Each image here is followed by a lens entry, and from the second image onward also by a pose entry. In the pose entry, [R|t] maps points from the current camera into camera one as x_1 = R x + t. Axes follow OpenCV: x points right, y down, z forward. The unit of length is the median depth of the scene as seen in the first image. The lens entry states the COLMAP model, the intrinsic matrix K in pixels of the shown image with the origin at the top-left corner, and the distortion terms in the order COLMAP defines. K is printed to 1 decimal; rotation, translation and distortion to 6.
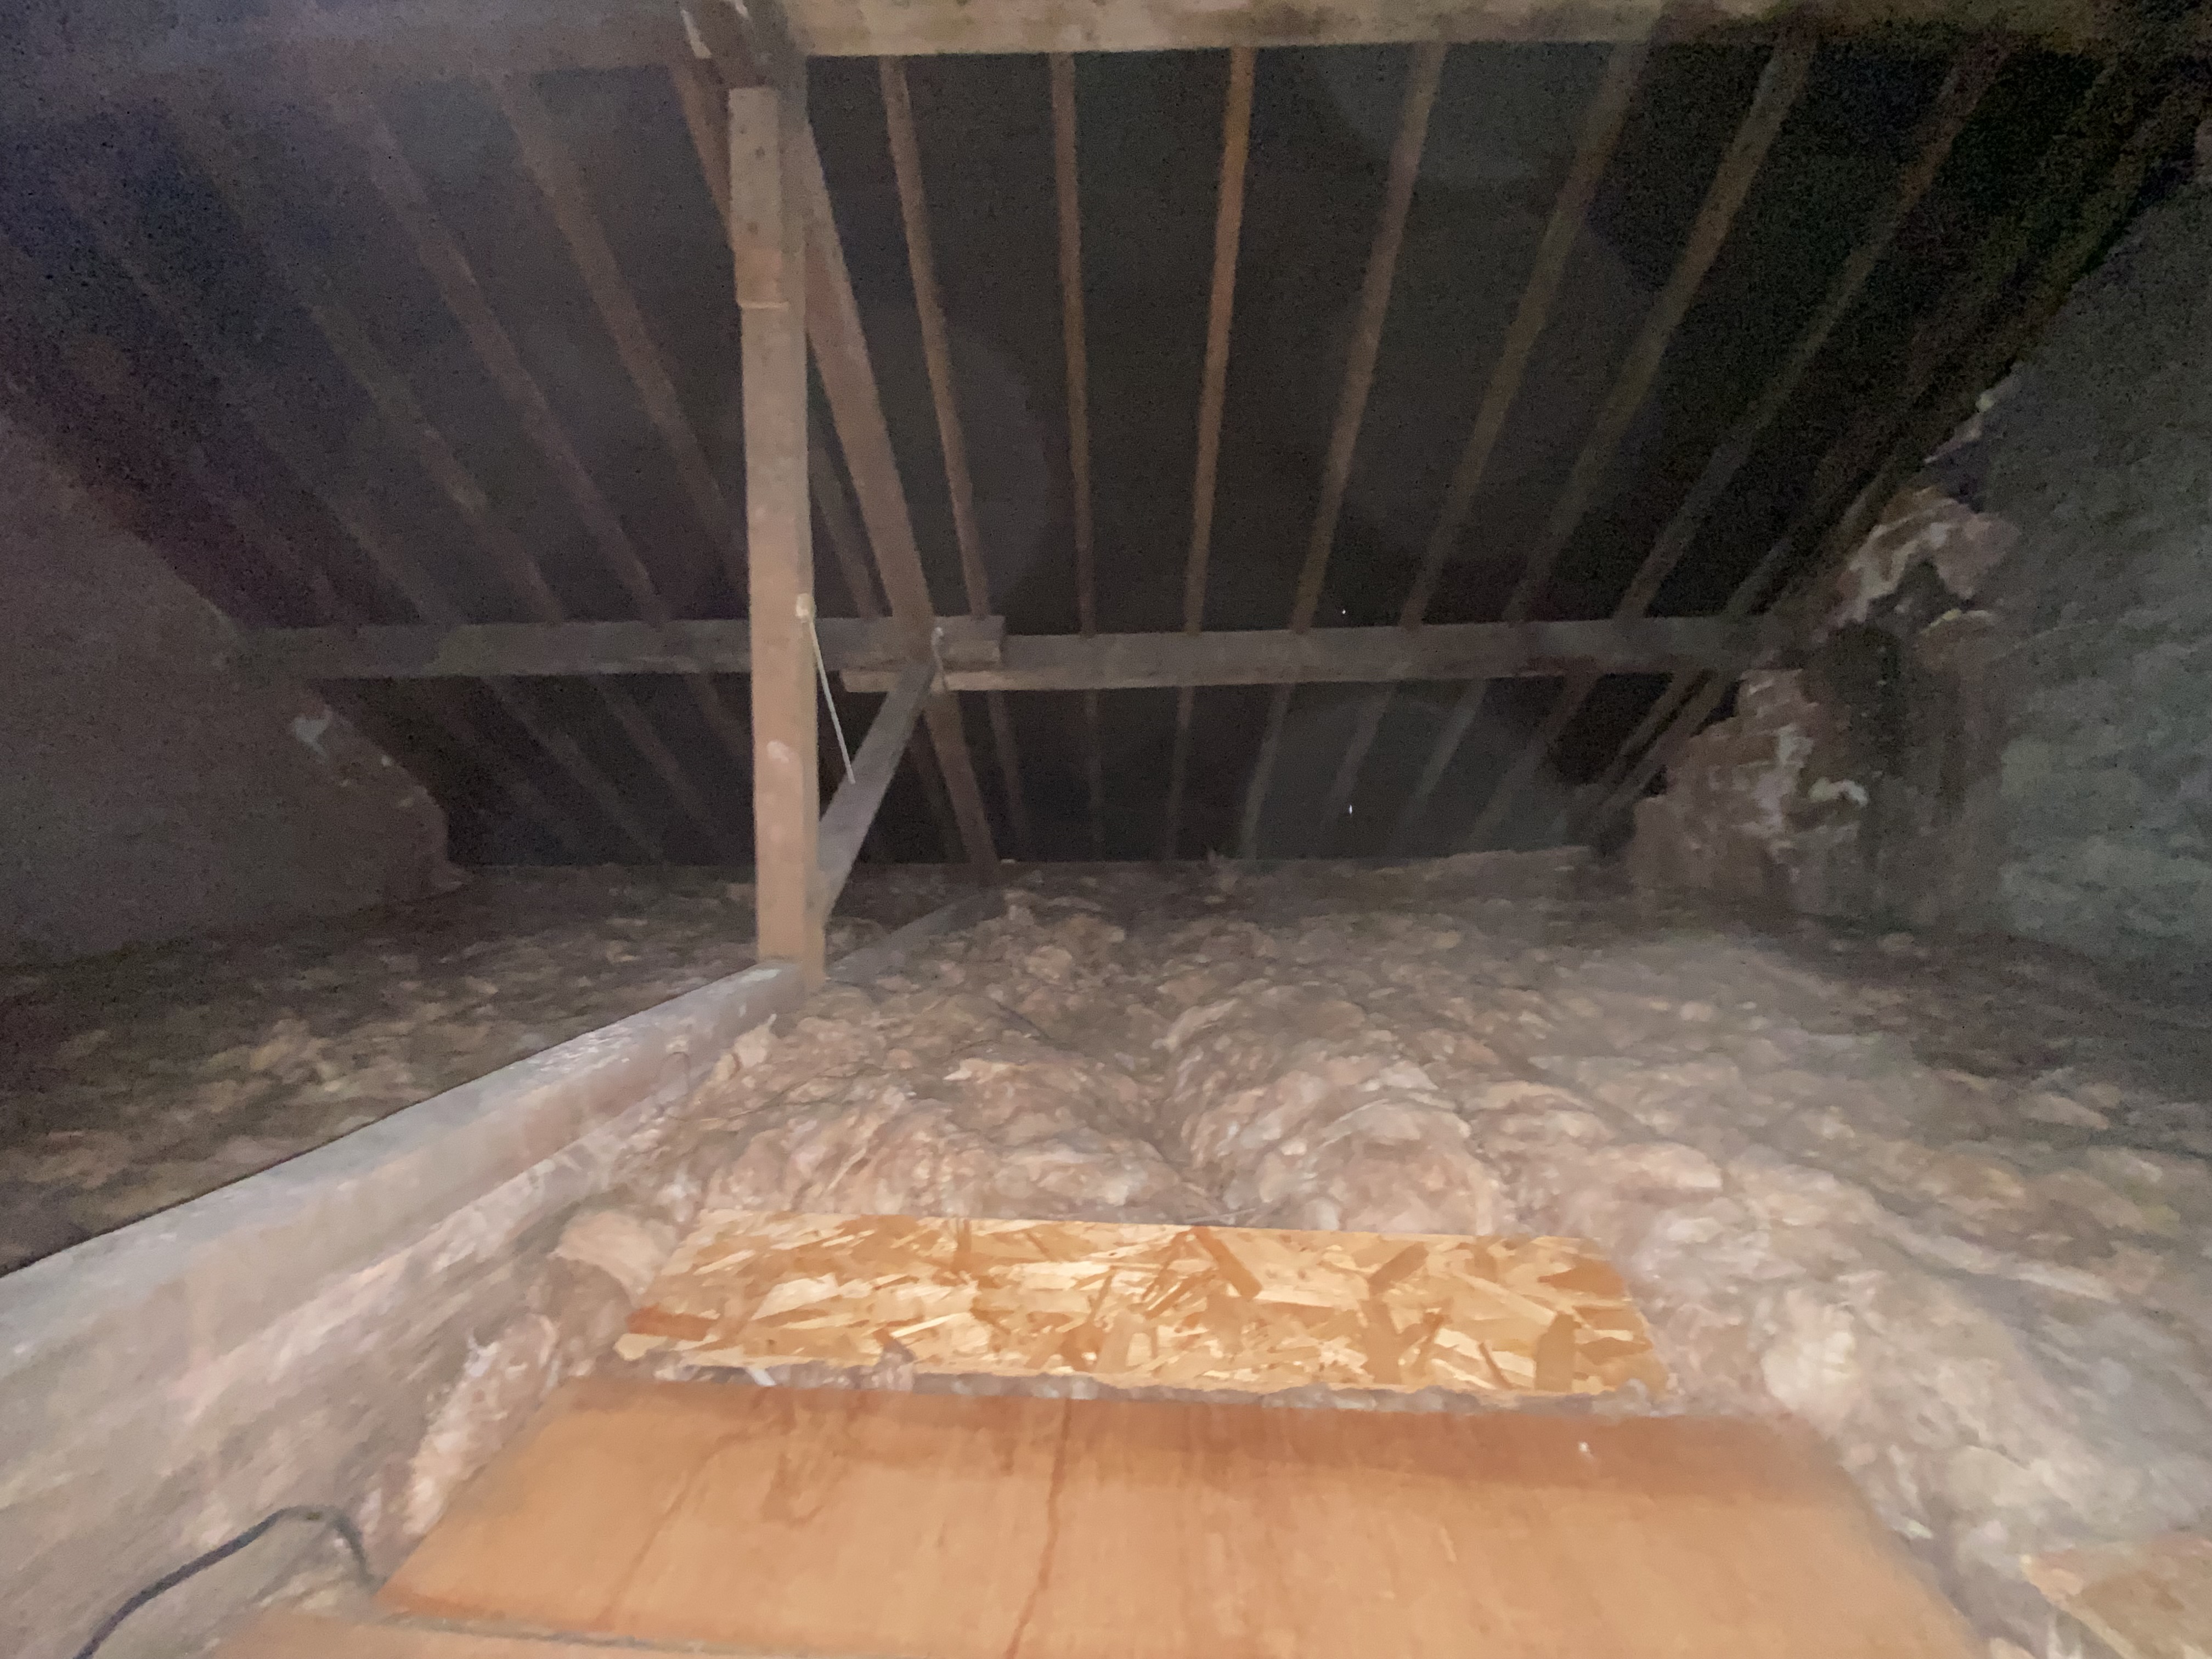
lens RADIAL K [[874.7, 0, 1103.8], [0, 874.7, 815.8], [0, 0, 1]] dist [0.007031, -0.014224]
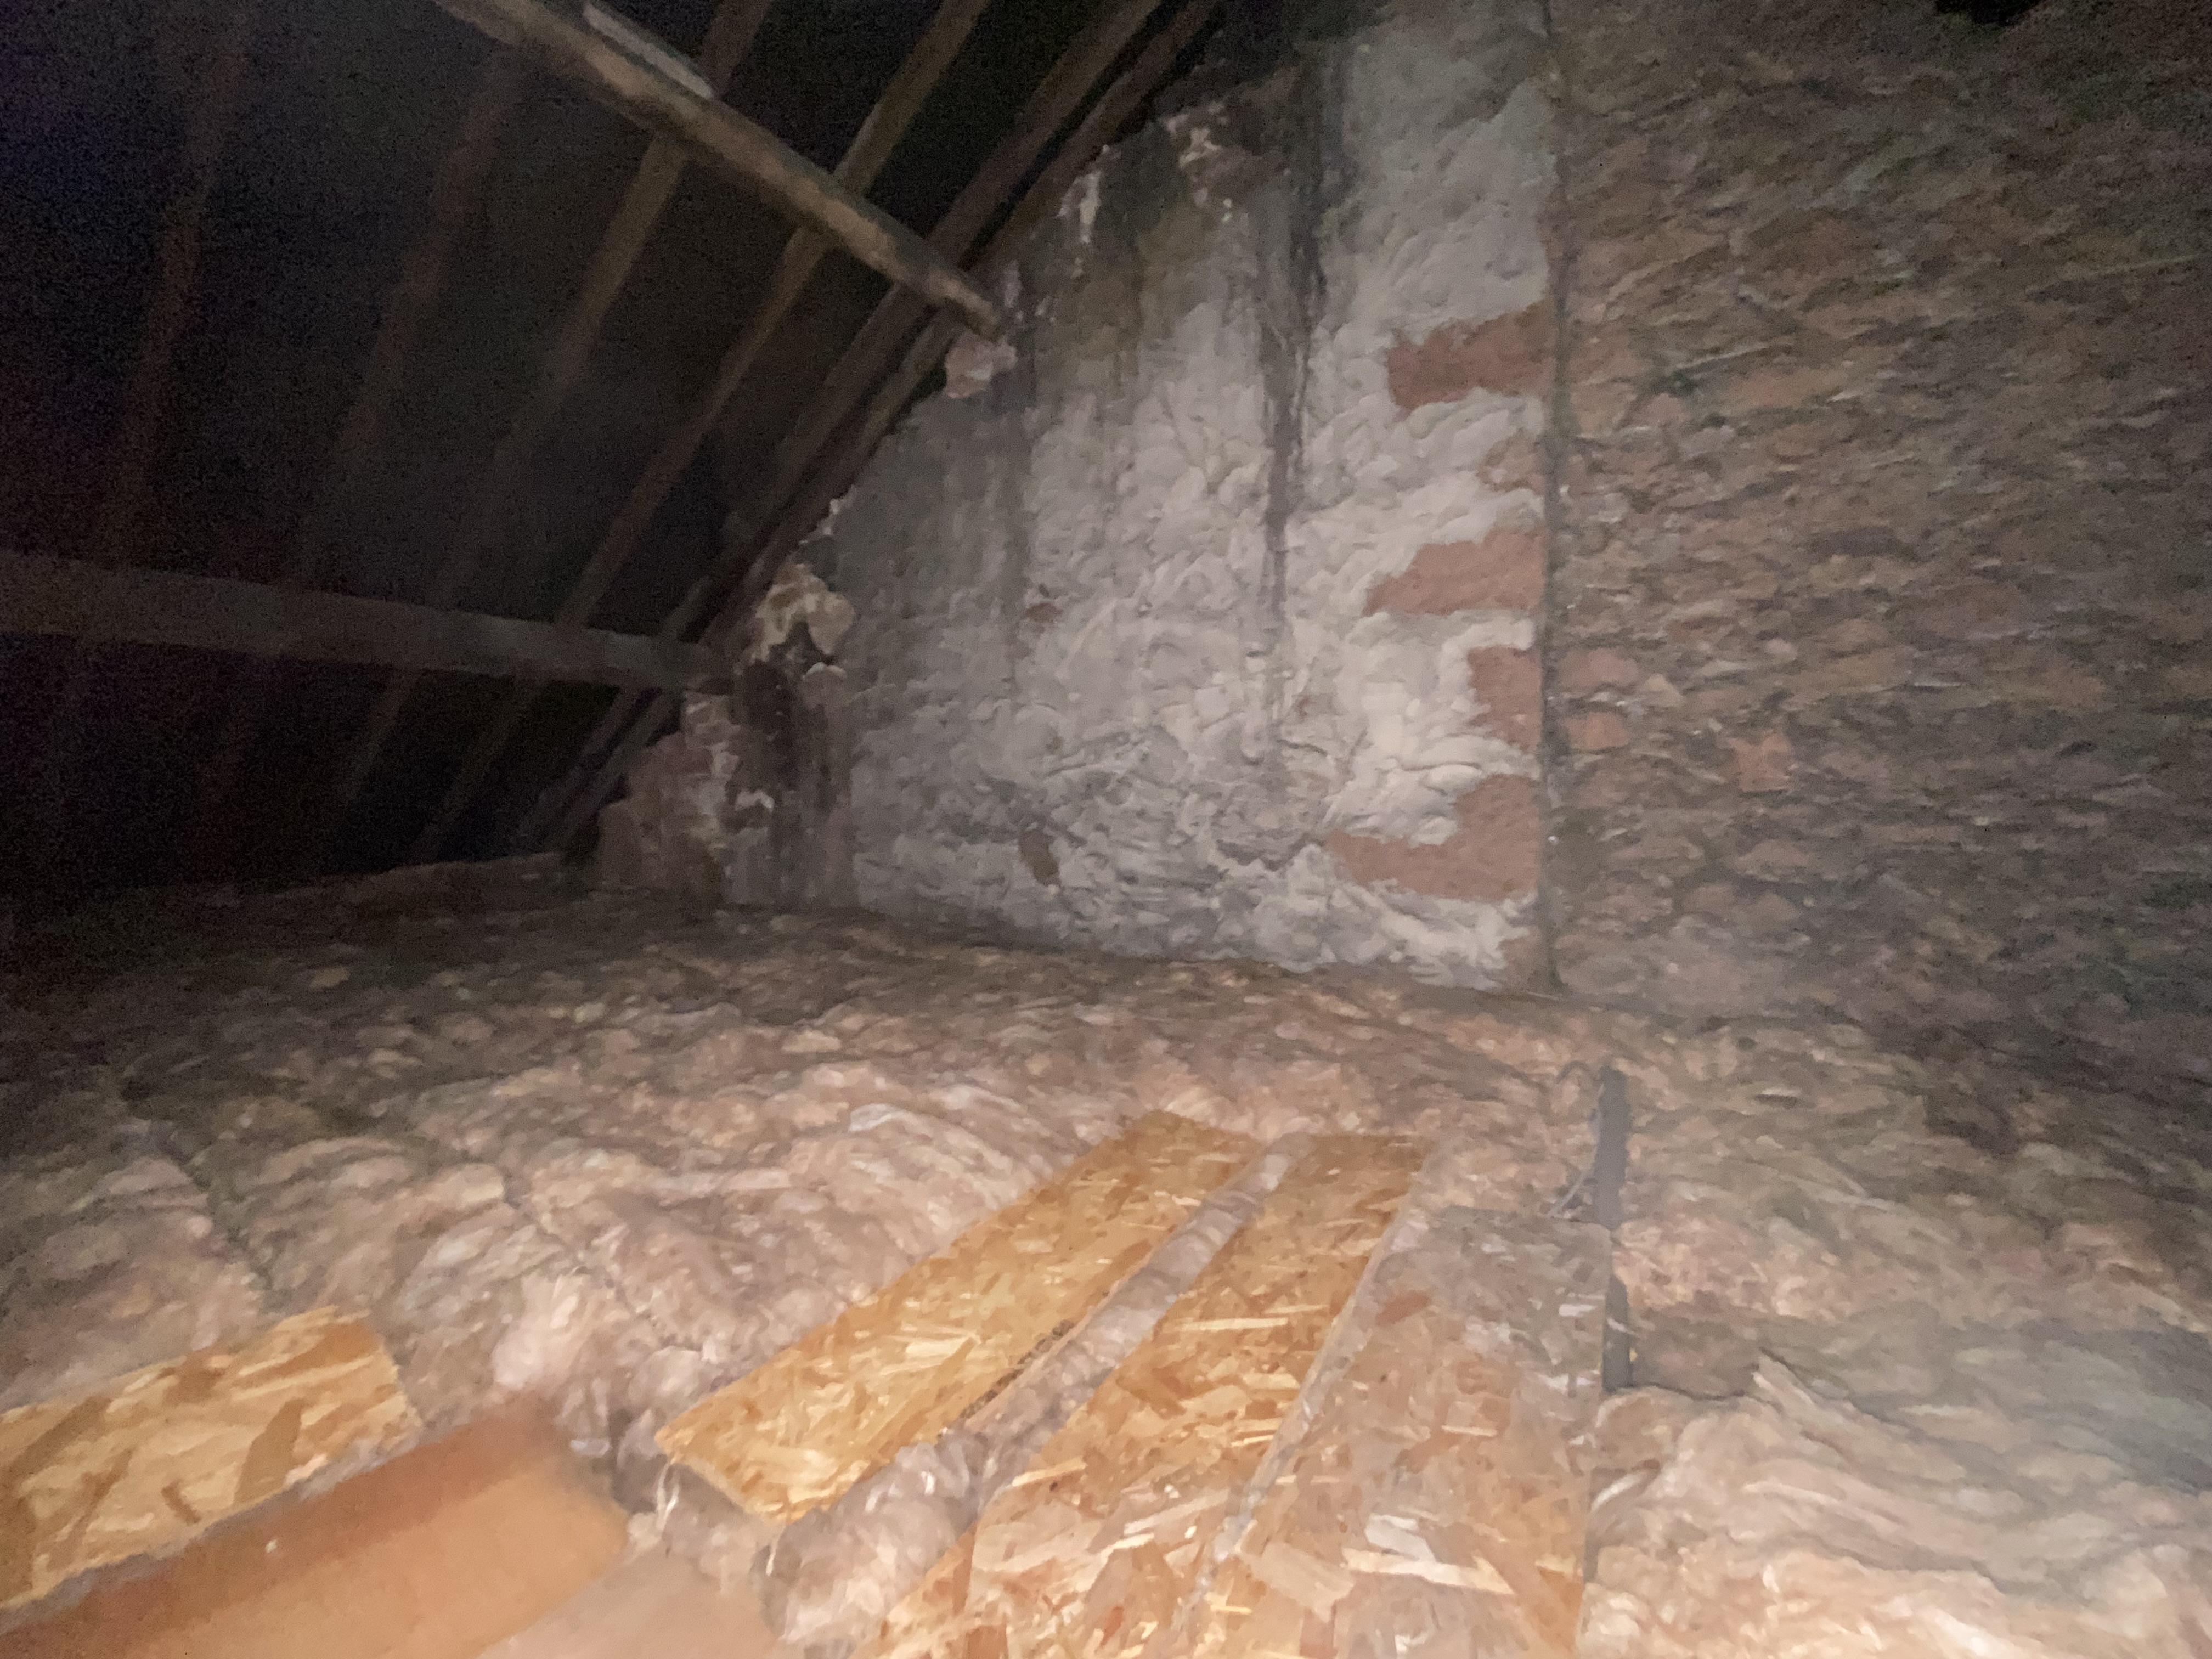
lens RADIAL K [[871.9, 0, 1106.0], [0, 871.9, 829.5], [0, 0, 1]] dist [-0.001111, -0.013730]
pose [[0.535859, -0.020532, 0.844058, 0.118095], [0.006434, 0.999775, 0.020235, -0.012786], [-0.844283, -0.005412, 0.535870, -0.079586]]
